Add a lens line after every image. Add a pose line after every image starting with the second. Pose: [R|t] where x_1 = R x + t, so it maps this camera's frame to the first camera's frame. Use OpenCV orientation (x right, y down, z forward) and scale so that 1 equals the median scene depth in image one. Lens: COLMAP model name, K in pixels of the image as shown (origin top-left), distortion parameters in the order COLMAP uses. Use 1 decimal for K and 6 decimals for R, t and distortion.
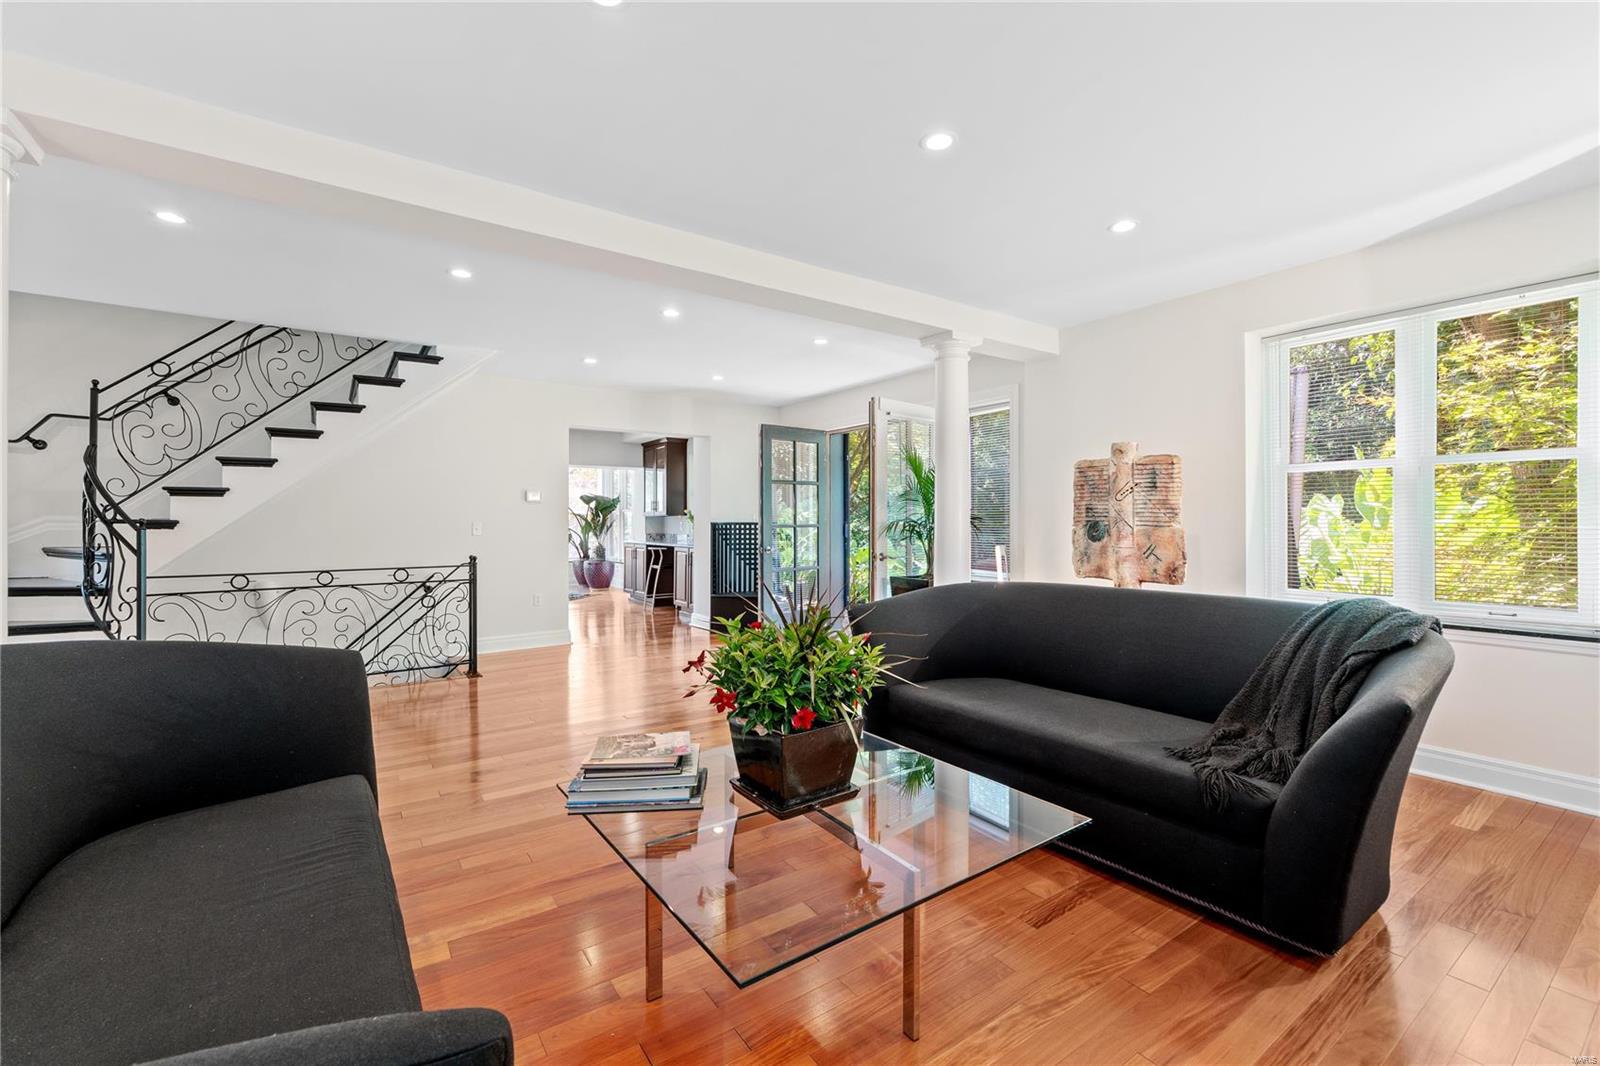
lens RADIAL K [[678.6, 0, 800.9], [0, 678.6, 527.5], [0, 0, 1]] dist [-0.004855, 0.000834]
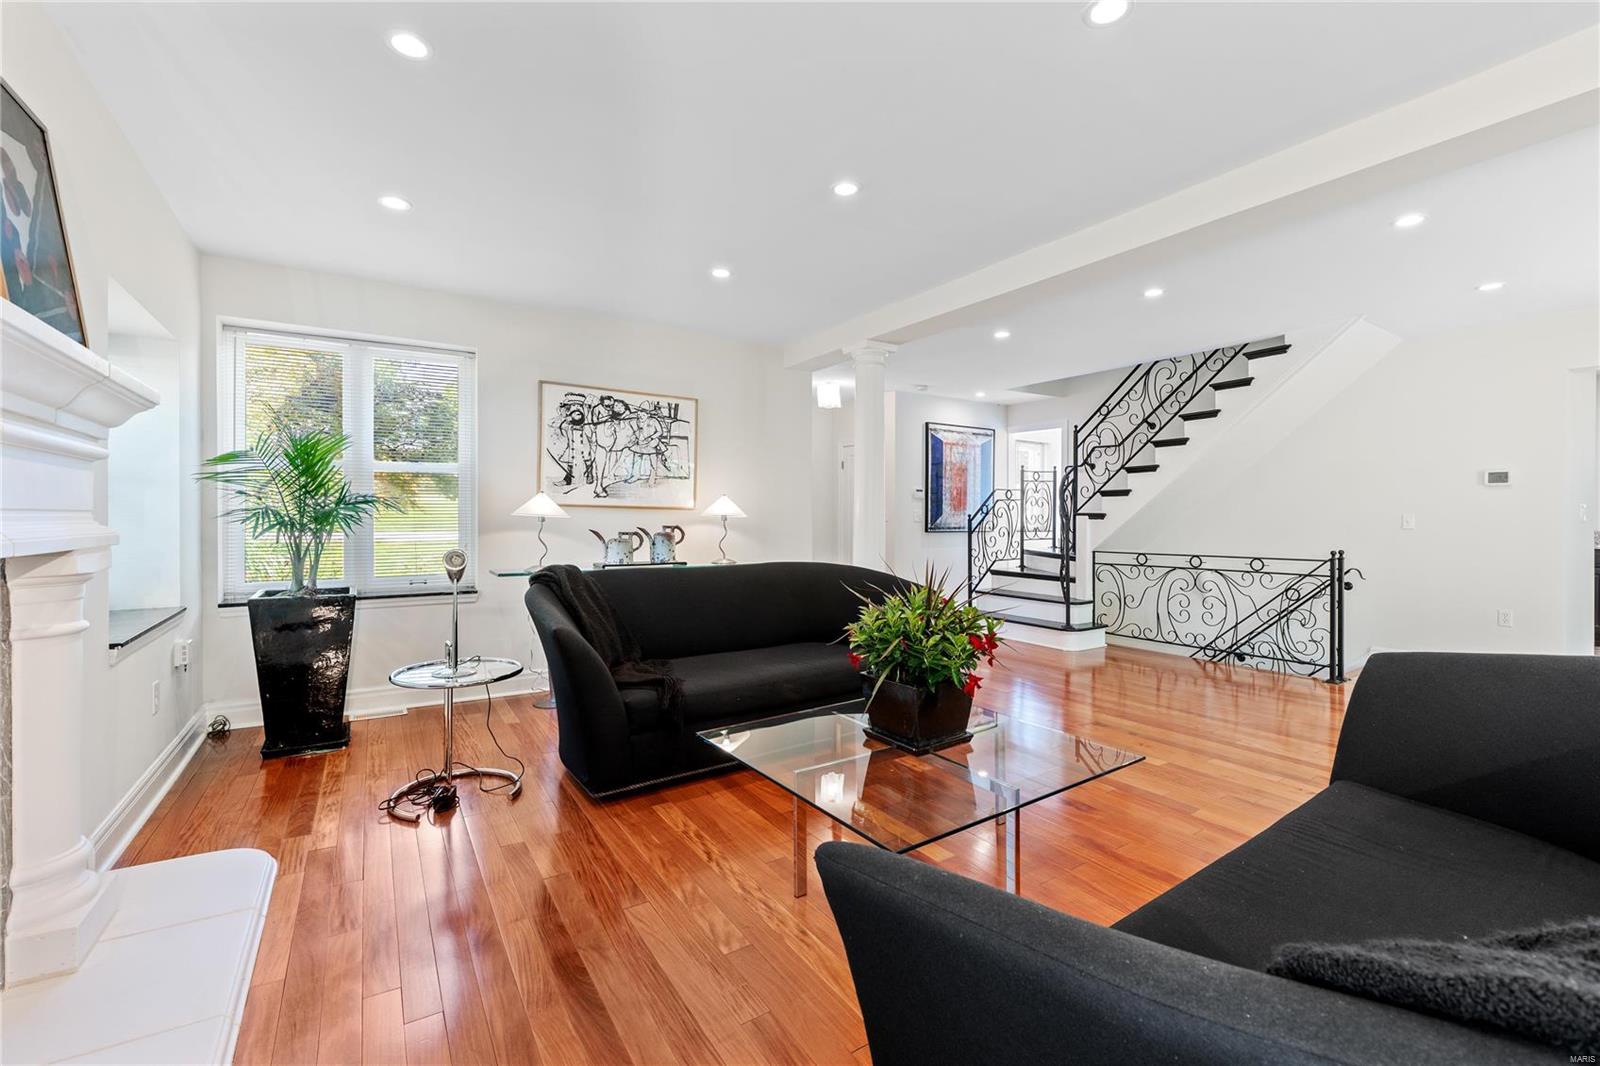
lens RADIAL K [[678.6, 0, 806.8], [0, 678.6, 523.3], [0, 0, 1]] dist [-0.004855, 0.000834]
pose [[-0.025081, 0.012009, -0.999613, 0.486551], [-0.002434, 0.999924, 0.012074, -0.004502], [0.999682, 0.002736, -0.025050, 0.347670]]
